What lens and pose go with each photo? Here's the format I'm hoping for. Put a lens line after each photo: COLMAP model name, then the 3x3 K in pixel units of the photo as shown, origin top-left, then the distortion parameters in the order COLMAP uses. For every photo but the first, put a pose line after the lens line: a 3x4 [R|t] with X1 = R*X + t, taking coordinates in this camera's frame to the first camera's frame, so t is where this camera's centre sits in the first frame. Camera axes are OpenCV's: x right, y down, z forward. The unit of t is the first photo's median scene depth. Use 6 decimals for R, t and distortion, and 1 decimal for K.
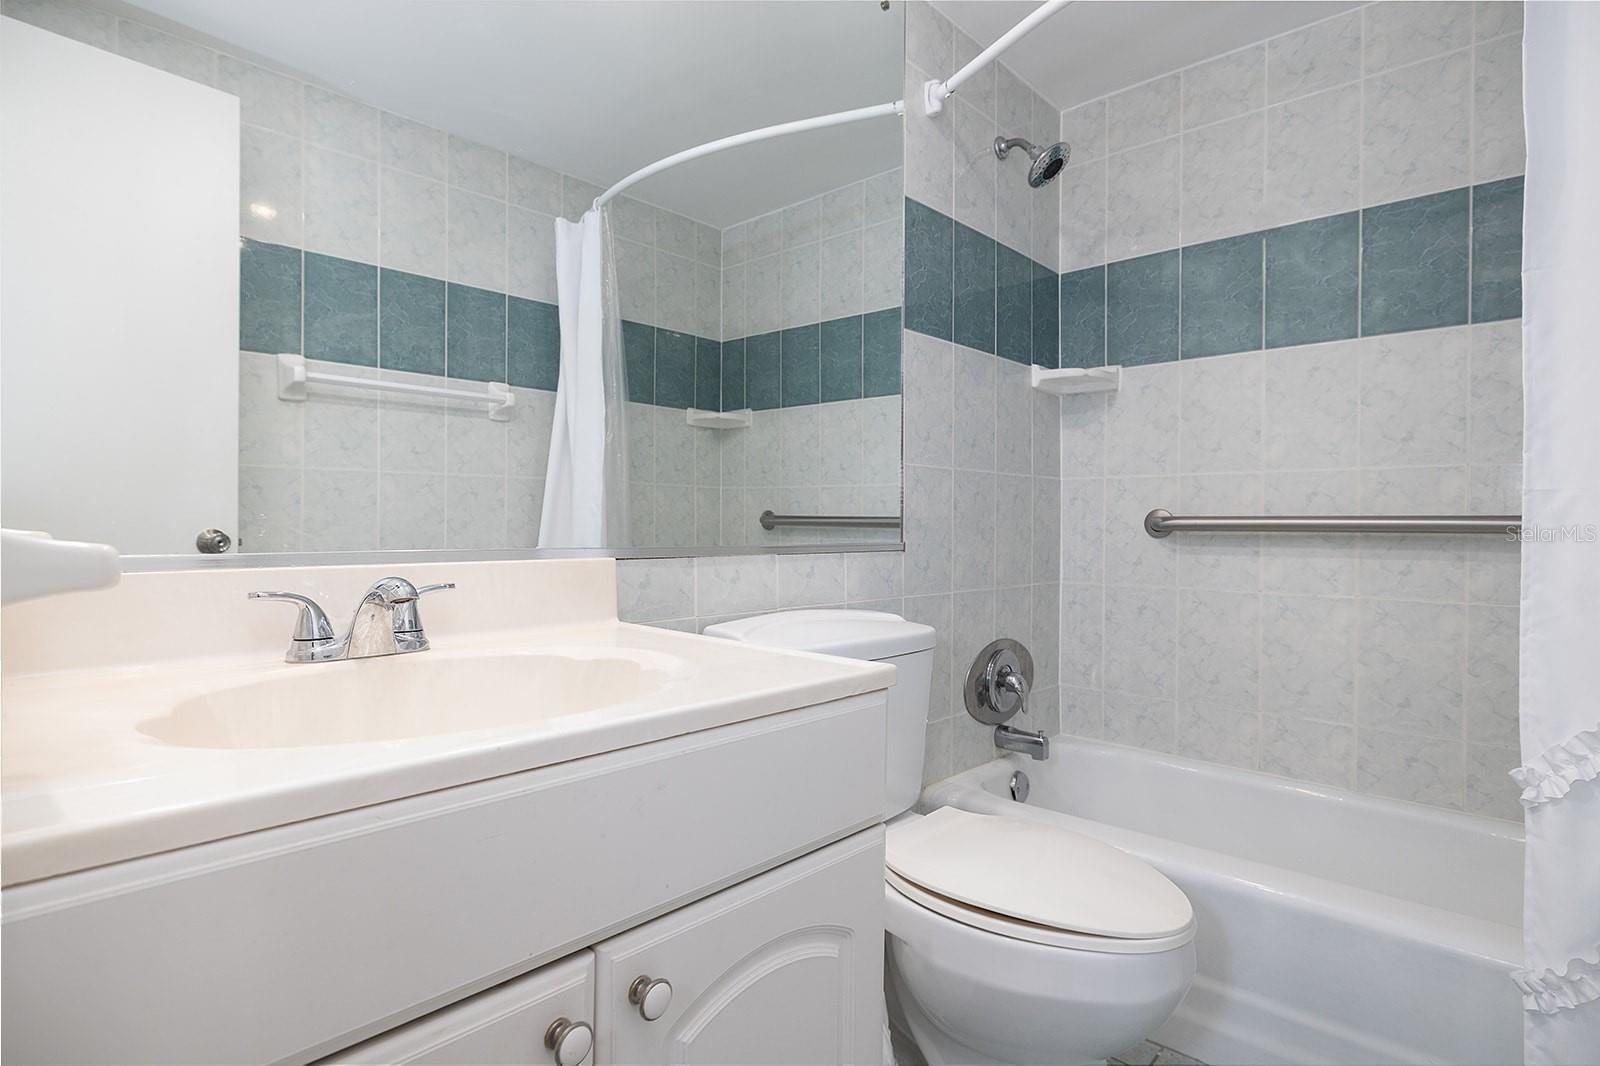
lens RADIAL K [[843.8, 0, 800.0], [0, 843.8, 533.0], [0, 0, 1]] dist [0.000047, -0.000009]
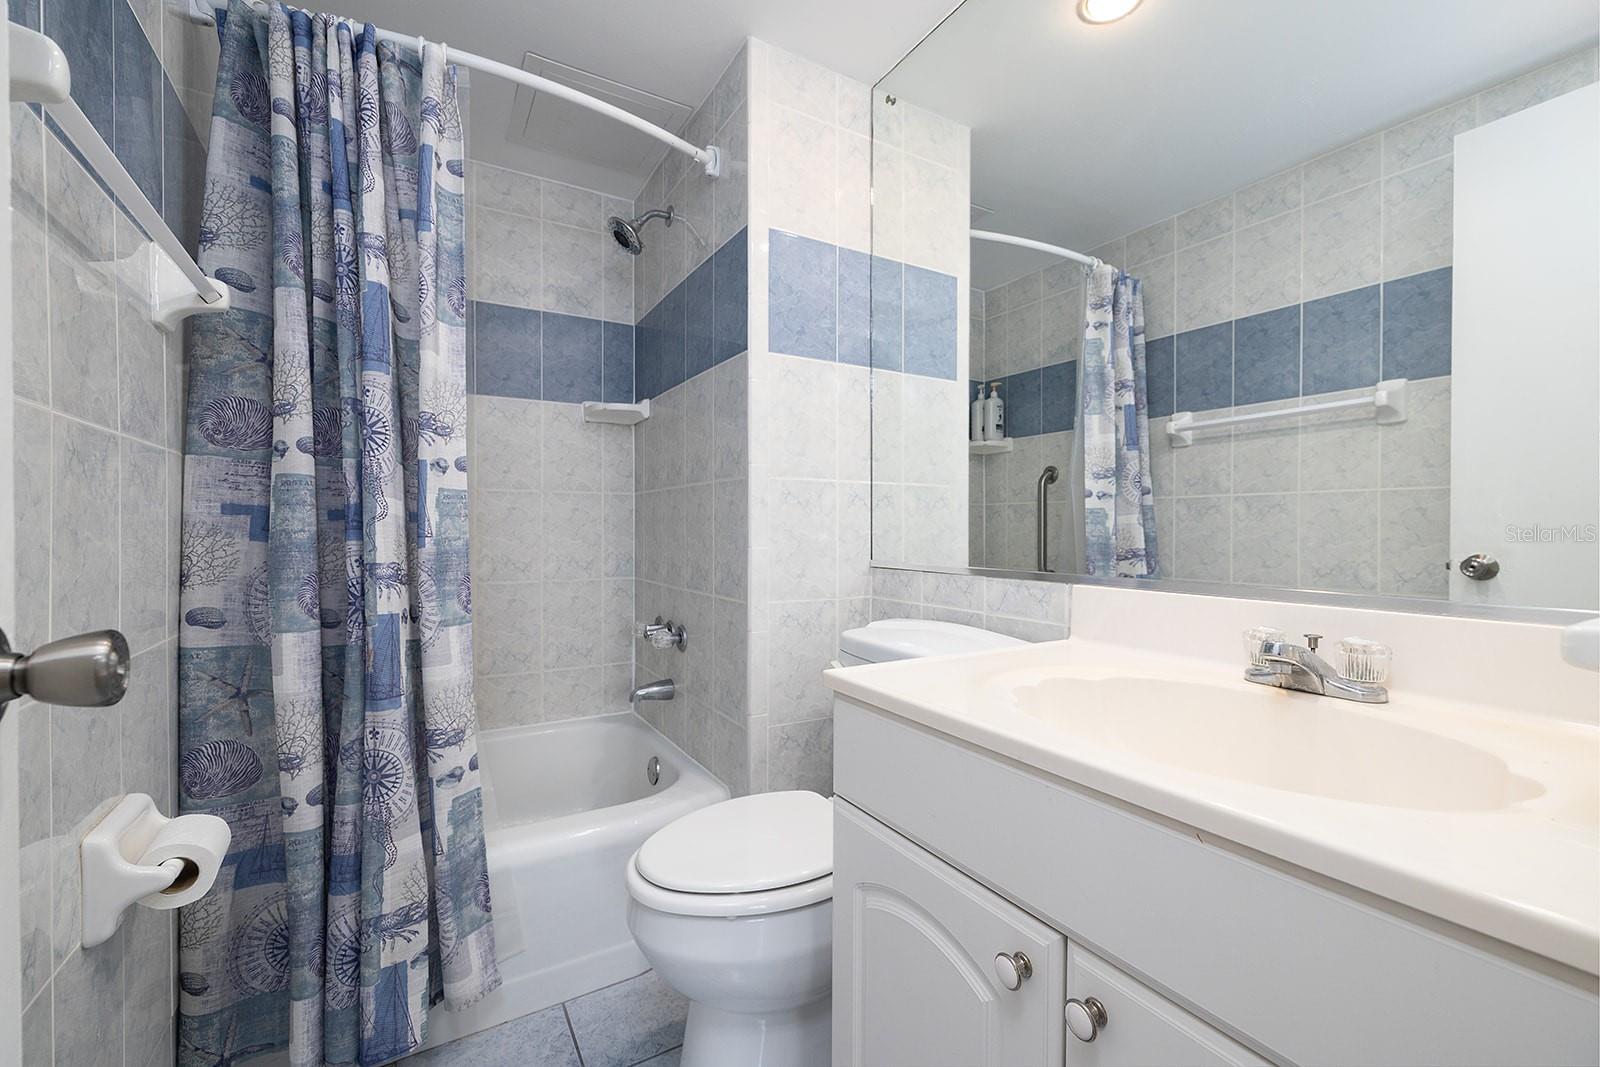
lens RADIAL K [[667.3, 0, 789.9], [0, 667.3, 540.8], [0, 0, 1]] dist [-0.000162, 0.000102]
pose [[-0.301489, 0.003891, -0.953462, 0.515324], [-0.012924, 0.999883, 0.008168, -0.013882], [0.953382, 0.014785, -0.301404, 0.681423]]
